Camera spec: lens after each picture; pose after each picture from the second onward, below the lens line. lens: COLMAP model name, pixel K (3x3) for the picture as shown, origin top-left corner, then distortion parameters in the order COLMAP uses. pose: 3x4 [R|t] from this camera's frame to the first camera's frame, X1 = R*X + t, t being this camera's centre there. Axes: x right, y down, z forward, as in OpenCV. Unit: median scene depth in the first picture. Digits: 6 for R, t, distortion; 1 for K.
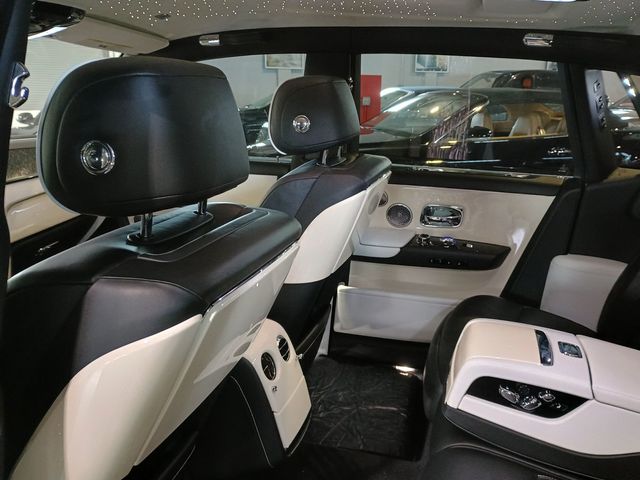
lens RADIAL K [[561.9, 0, 333.0], [0, 561.9, 239.1], [0, 0, 1]] dist [0.093231, -0.113366]
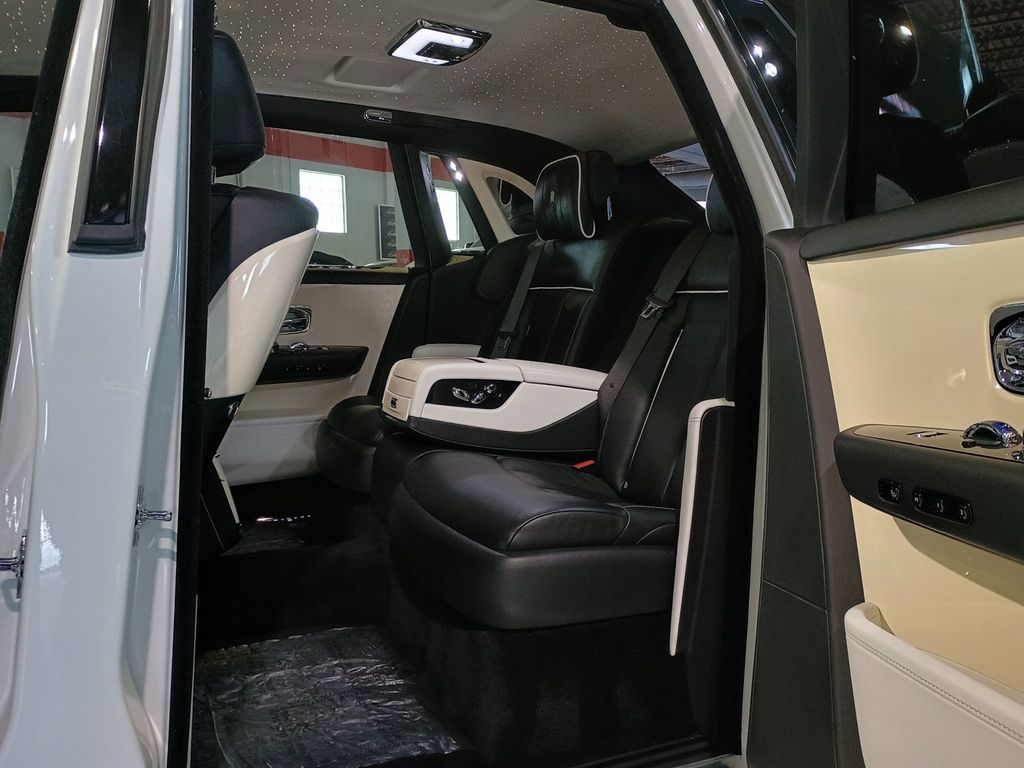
lens RADIAL K [[899.1, 0, 532.8], [0, 899.1, 382.5], [0, 0, 1]] dist [0.093231, -0.113366]
pose [[0.771641, -0.095644, 0.628826, -0.554133], [0.193473, 0.977079, -0.088801, 0.352022], [-0.605919, 0.190183, 0.772459, -0.359604]]
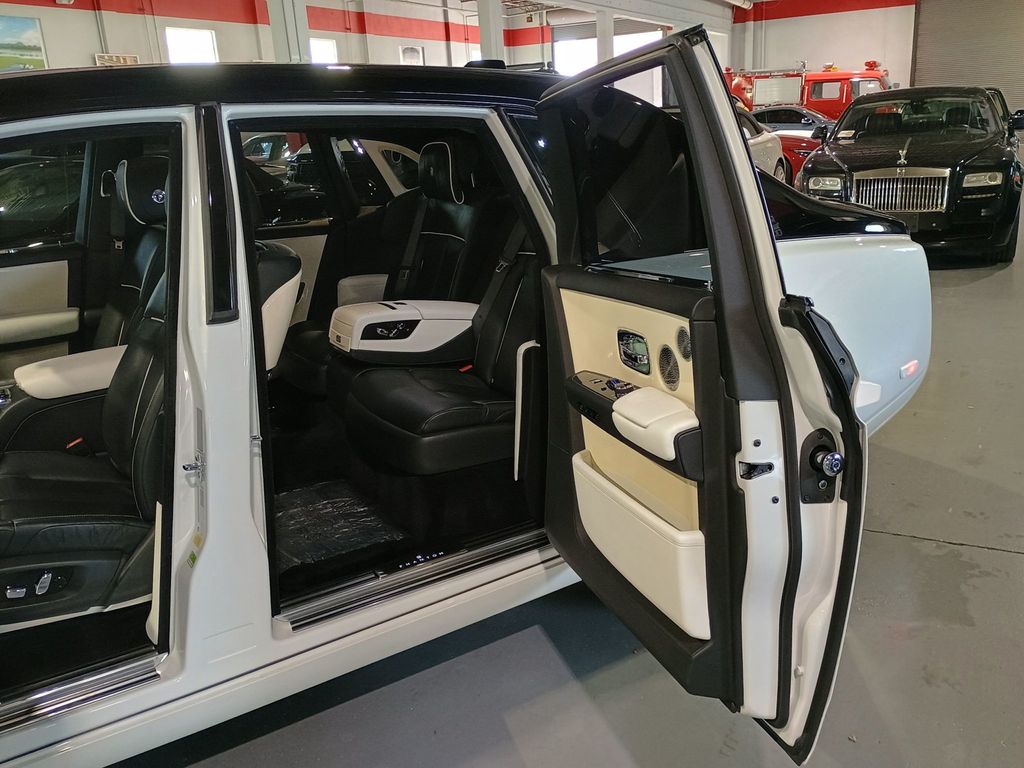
lens RADIAL K [[899.1, 0, 532.8], [0, 899.1, 382.5], [0, 0, 1]] dist [0.093231, -0.113366]
pose [[0.688891, -0.260686, 0.676367, -1.027416], [0.259153, 0.959996, 0.106051, 0.201389], [-0.676956, 0.102225, 0.728890, -1.042477]]
